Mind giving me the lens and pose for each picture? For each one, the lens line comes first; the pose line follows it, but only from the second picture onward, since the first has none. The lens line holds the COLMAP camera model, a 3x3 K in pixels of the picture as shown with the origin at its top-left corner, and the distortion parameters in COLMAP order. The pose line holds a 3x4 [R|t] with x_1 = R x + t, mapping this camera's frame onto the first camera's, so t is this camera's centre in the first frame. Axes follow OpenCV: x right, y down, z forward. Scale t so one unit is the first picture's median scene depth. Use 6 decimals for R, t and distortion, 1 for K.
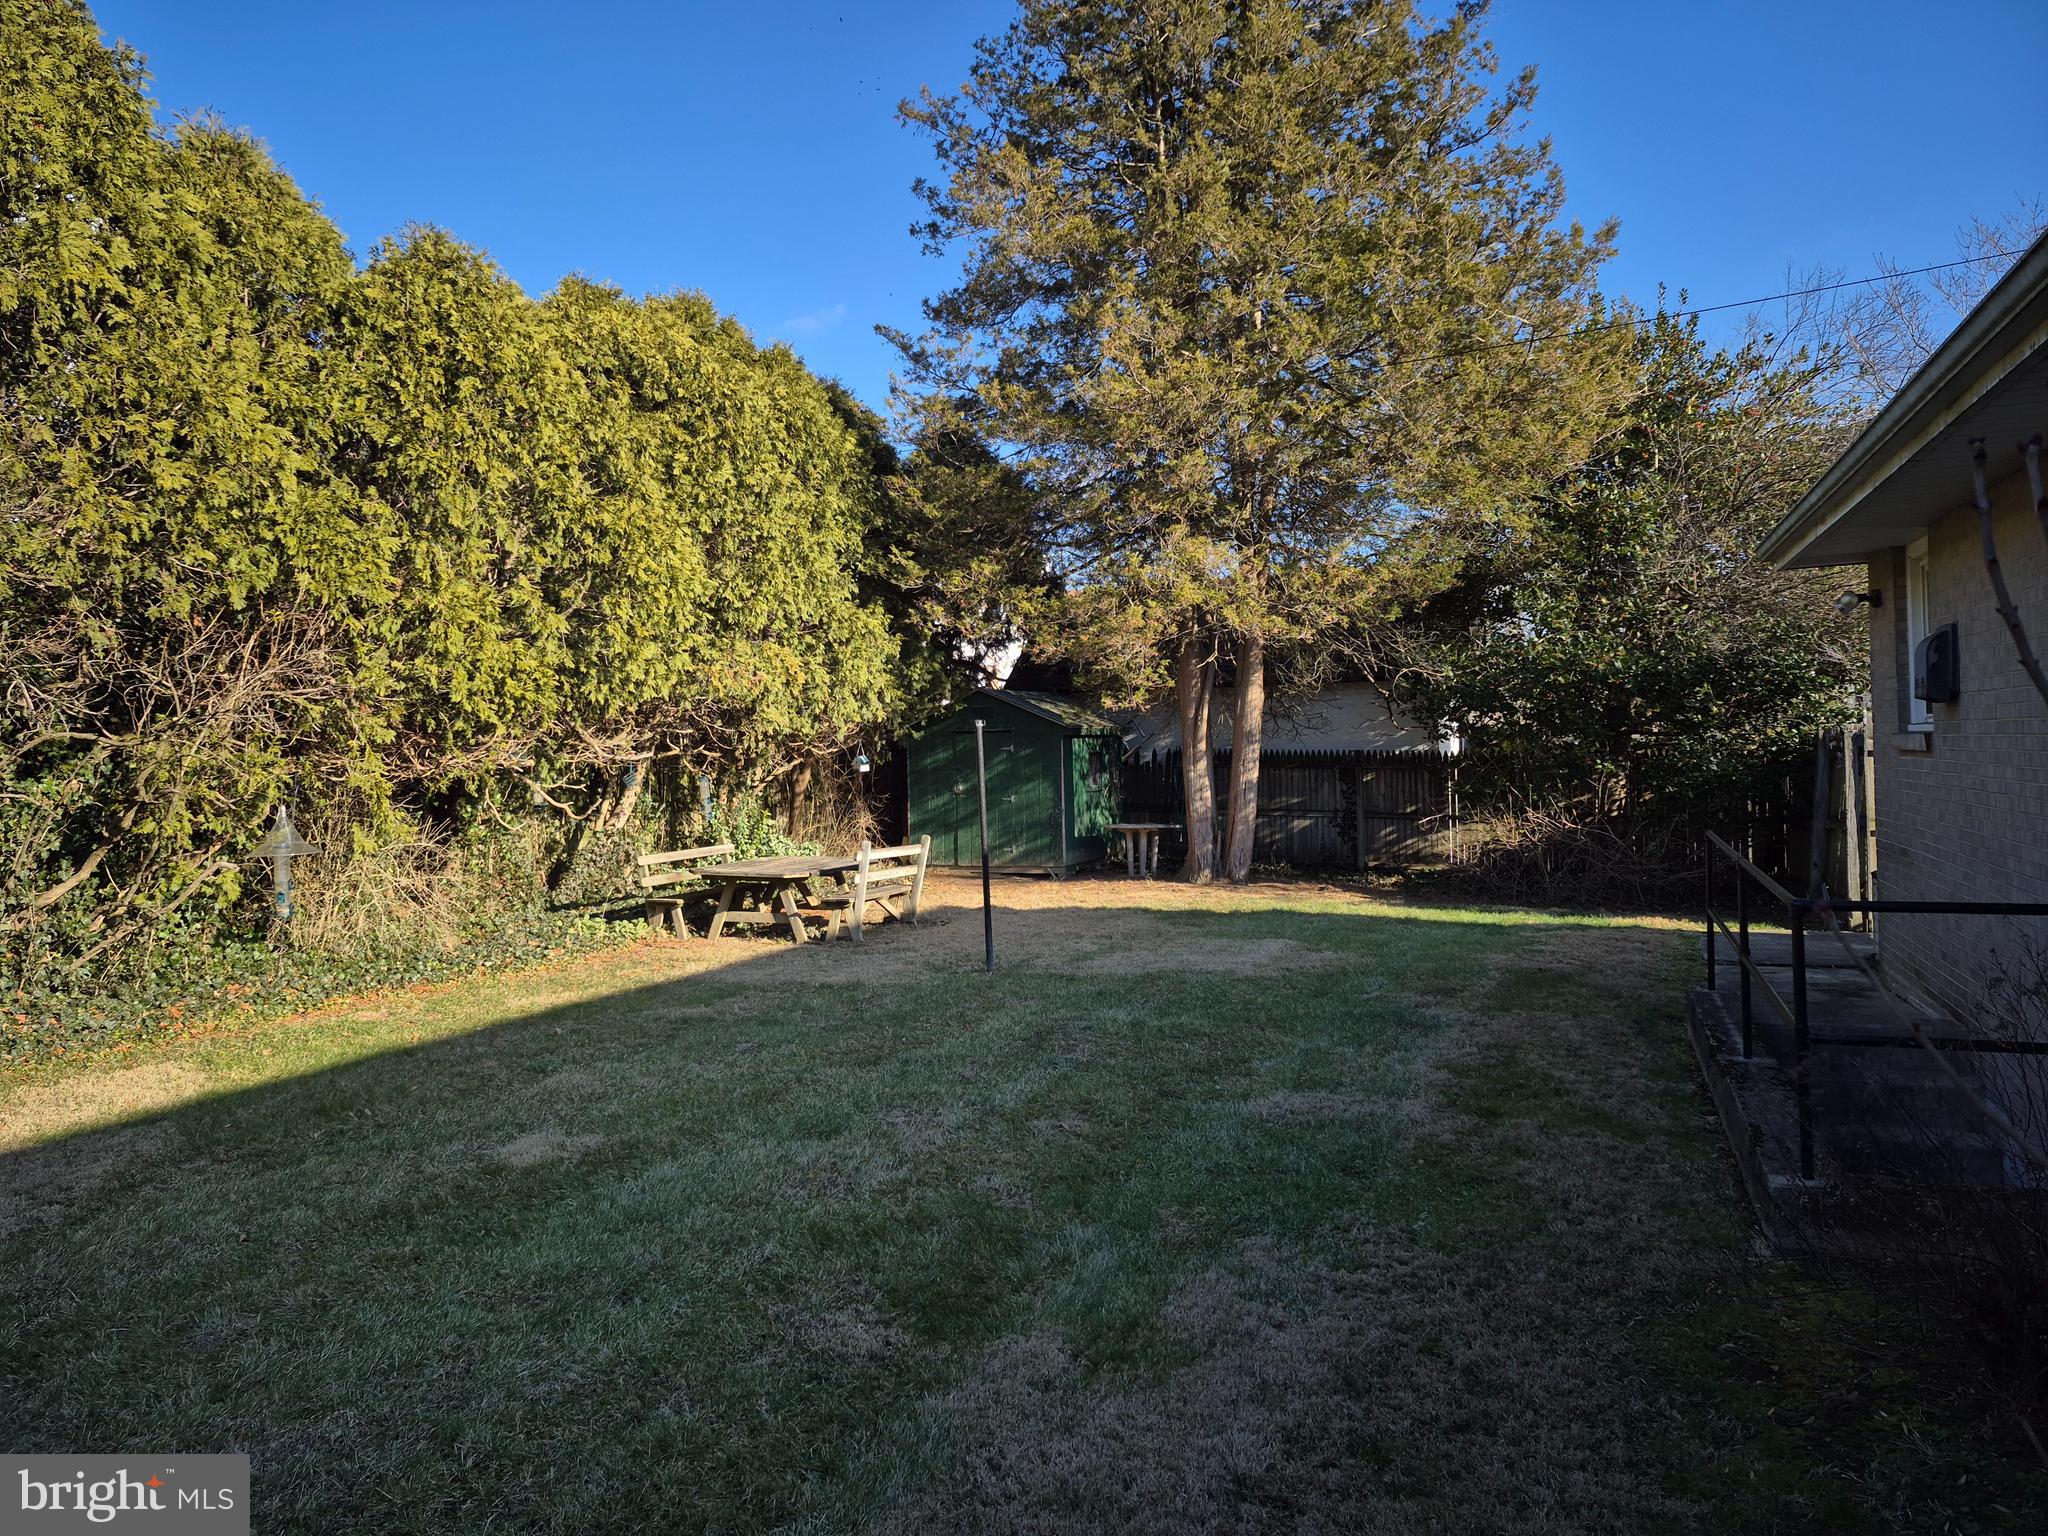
lens RADIAL K [[1379.7, 0, 1028.6], [0, 1379.7, 744.5], [0, 0, 1]] dist [0.113135, -0.128116]
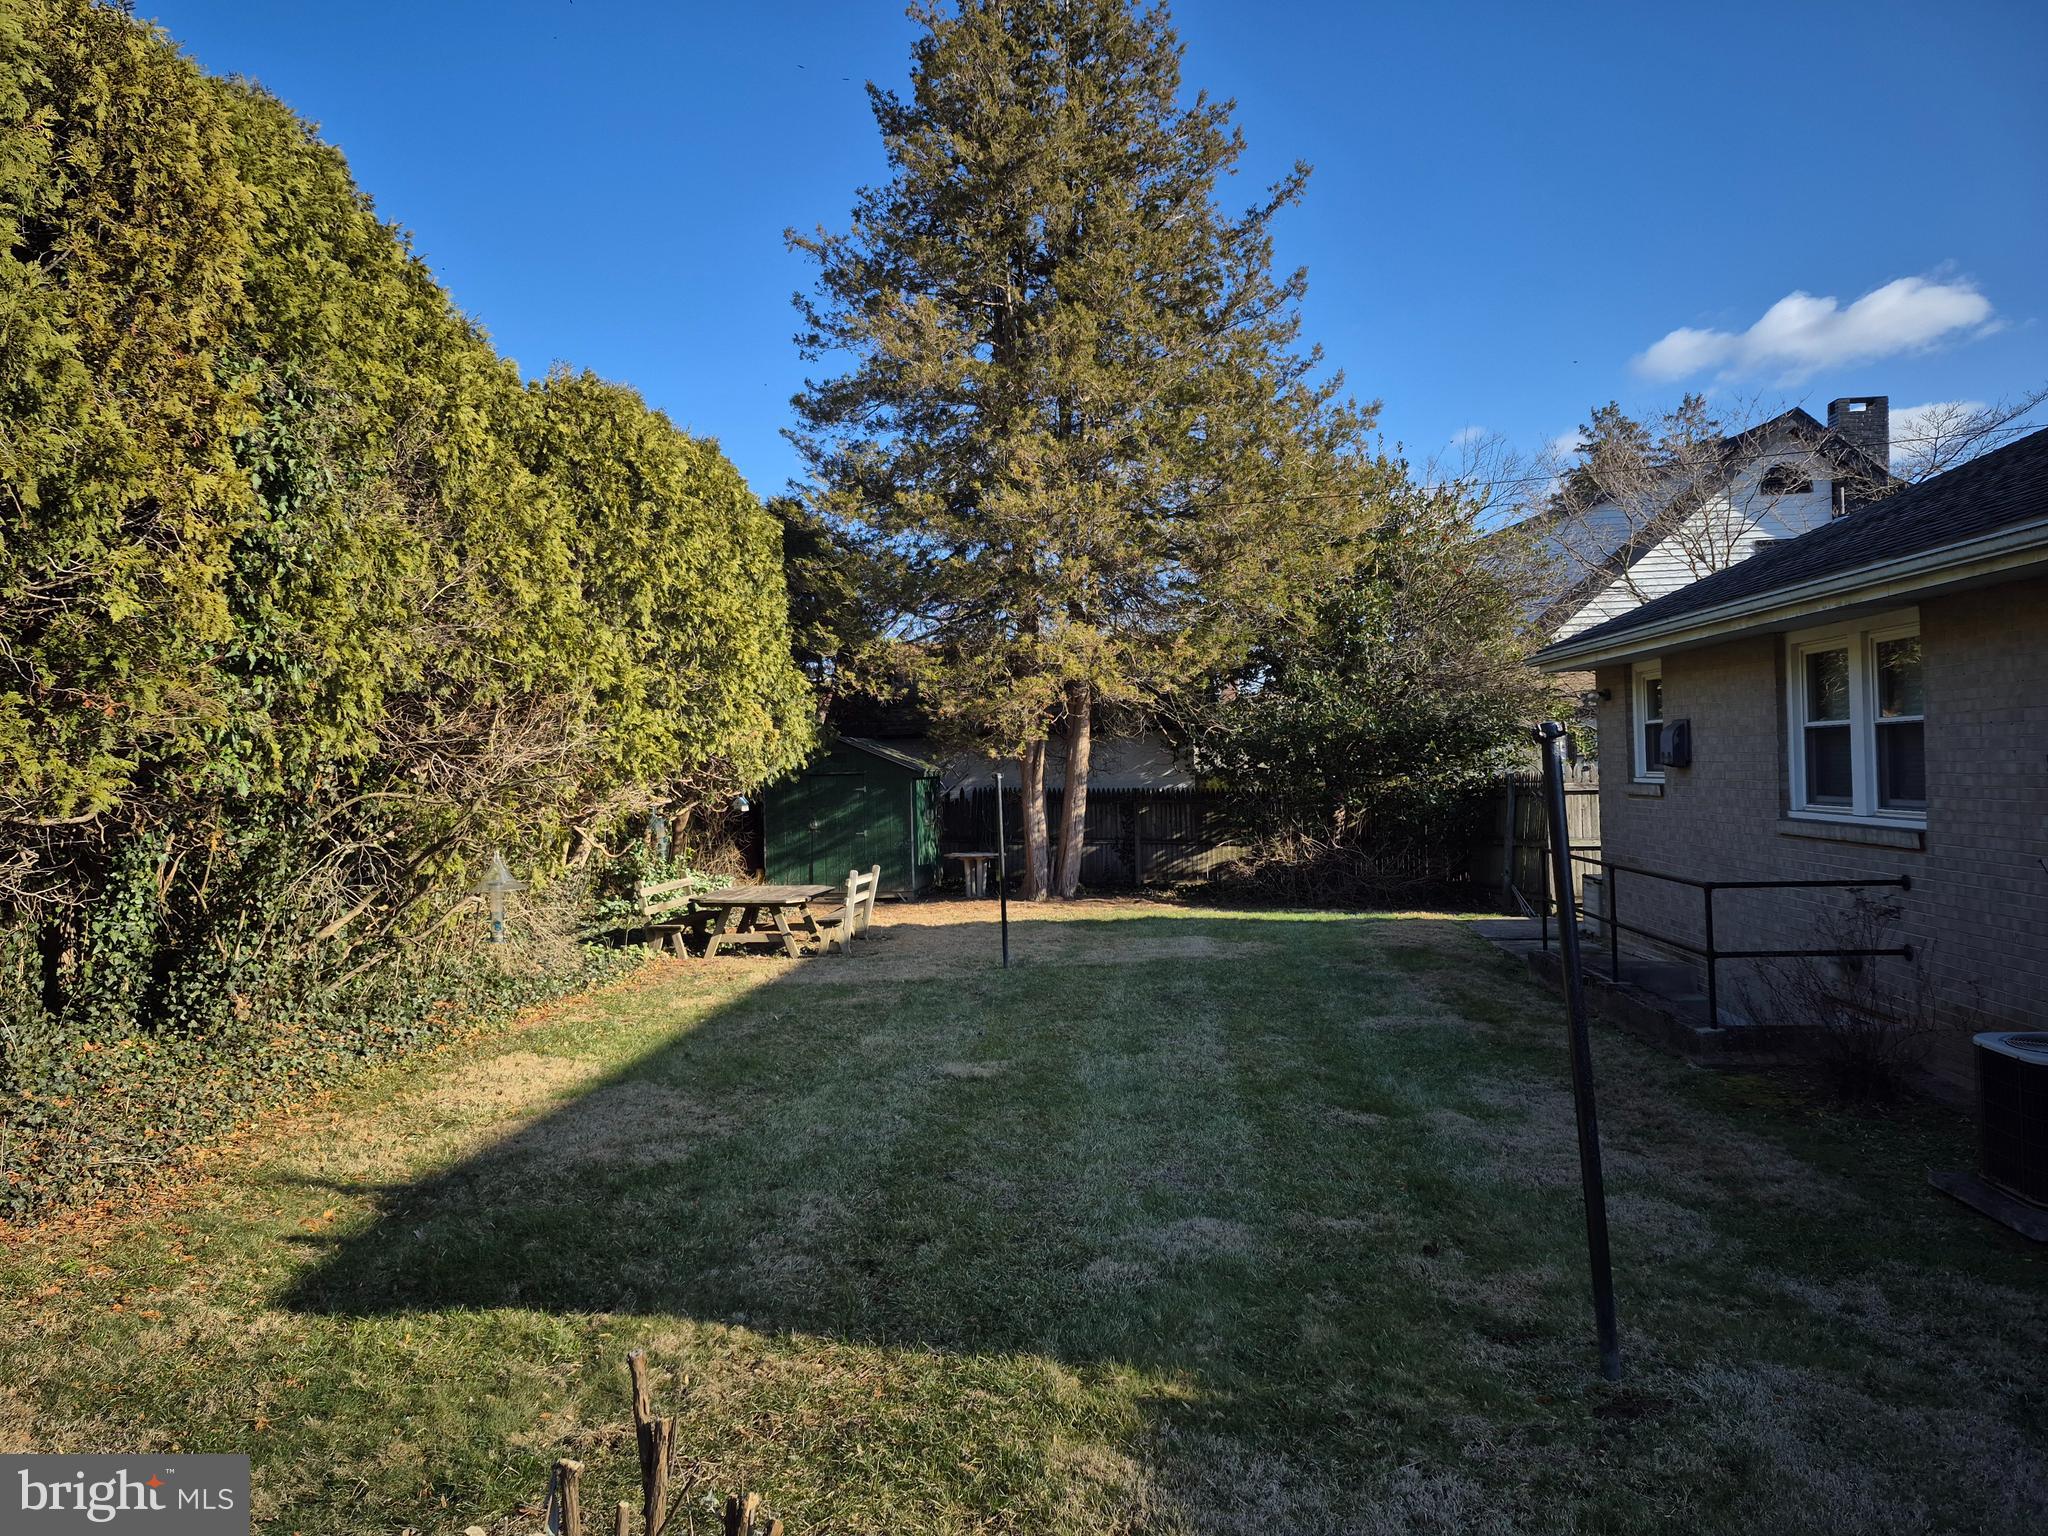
lens RADIAL K [[1380.6, 0, 1024.0], [0, 1380.6, 768.0], [0, 0, 1]] dist [0.112129, -0.131145]
pose [[0.959144, -0.003153, 0.282899, -0.229627], [0.004504, 0.999981, -0.004127, -0.010512], [-0.282881, 0.005233, 0.959141, -0.151059]]
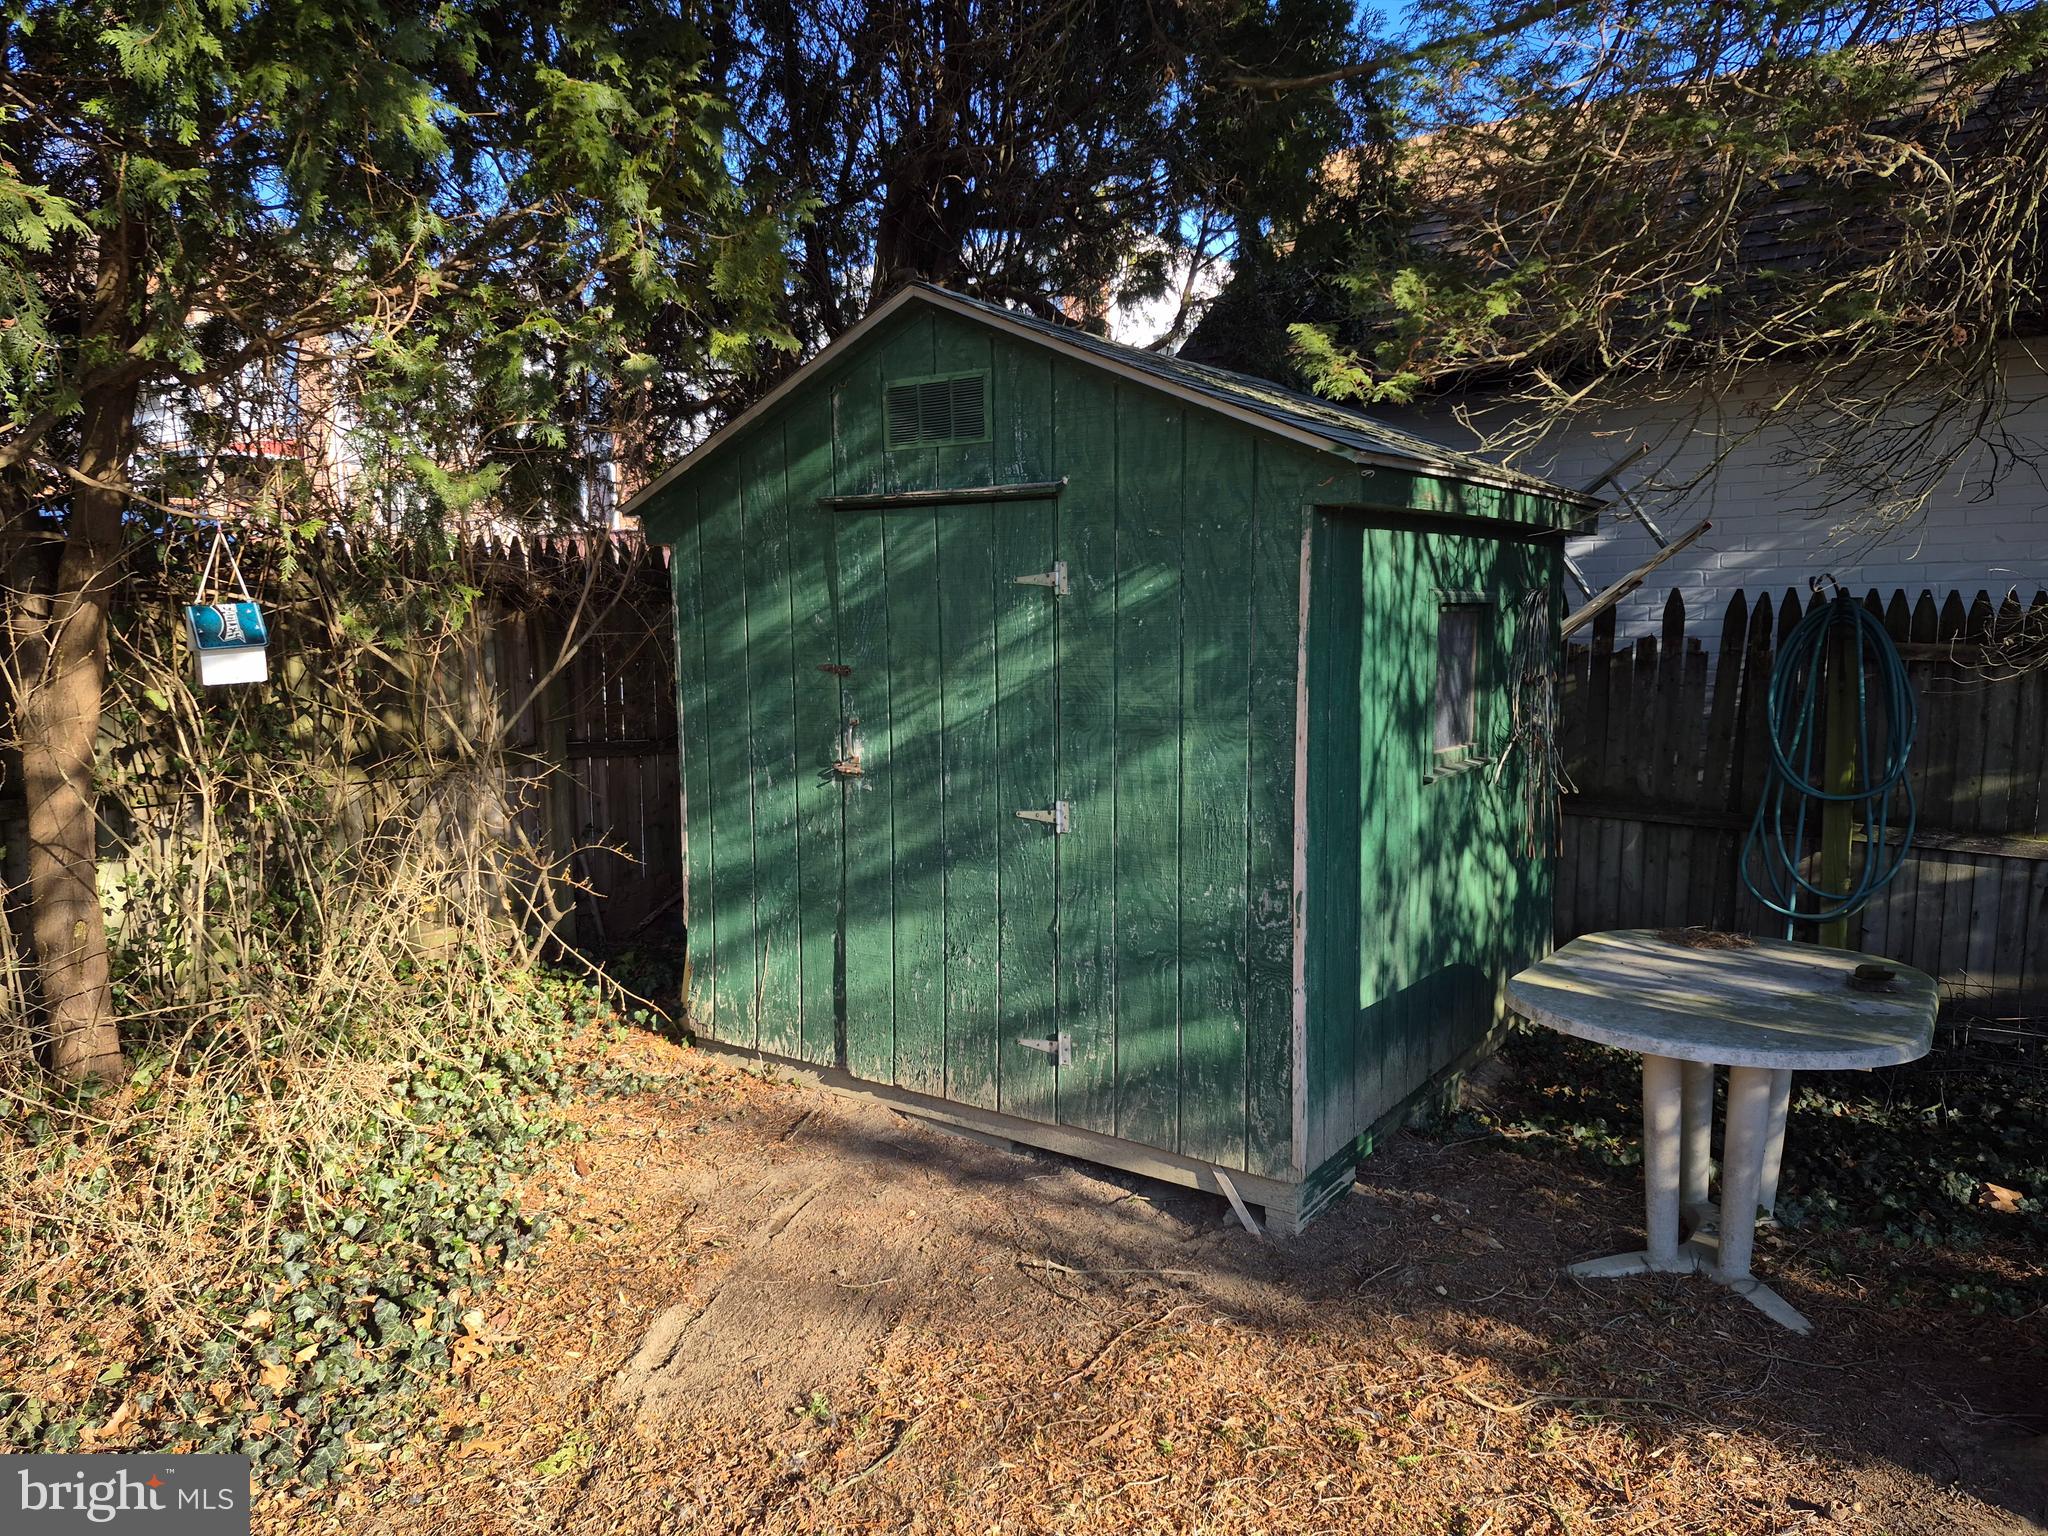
lens RADIAL K [[1380.6, 0, 1024.0], [0, 1380.6, 768.0], [0, 0, 1]] dist [0.112129, -0.131145]
pose [[0.980107, 0.030199, -0.196158, 0.026324], [-0.006463, 0.992688, 0.120532, 0.006366], [0.198363, -0.116867, 0.973136, 0.870354]]
